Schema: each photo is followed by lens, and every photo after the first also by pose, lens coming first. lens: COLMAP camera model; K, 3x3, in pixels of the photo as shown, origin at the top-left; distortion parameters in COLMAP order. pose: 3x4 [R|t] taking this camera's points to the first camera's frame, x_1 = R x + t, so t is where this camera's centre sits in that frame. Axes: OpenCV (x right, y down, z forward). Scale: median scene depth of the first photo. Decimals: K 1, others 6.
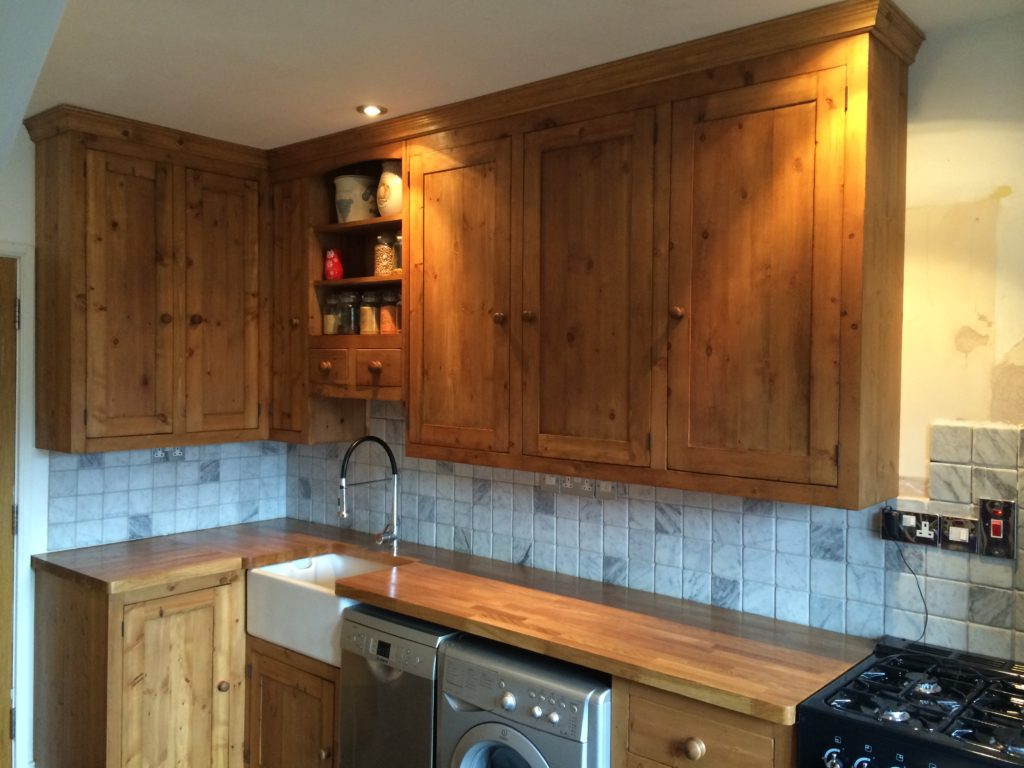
lens RADIAL K [[878.8, 0, 510.0], [0, 878.8, 382.8], [0, 0, 1]] dist [0.085316, -0.107602]
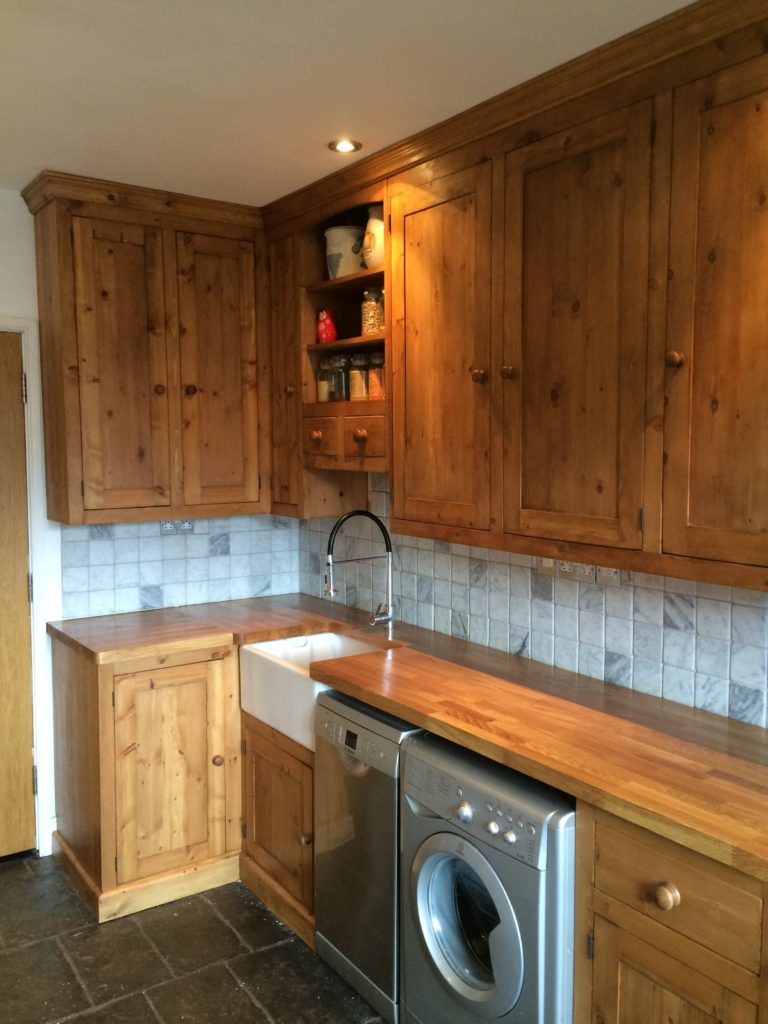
lens RADIAL K [[878.8, 0, 383.3], [0, 878.8, 515.2], [0, 0, 1]] dist [0.085316, -0.107602]
pose [[0.968601, 0.008278, -0.248483, 0.105111], [0.007891, 0.997919, 0.064001, 0.006672], [0.248496, -0.063952, 0.966519, 0.115311]]
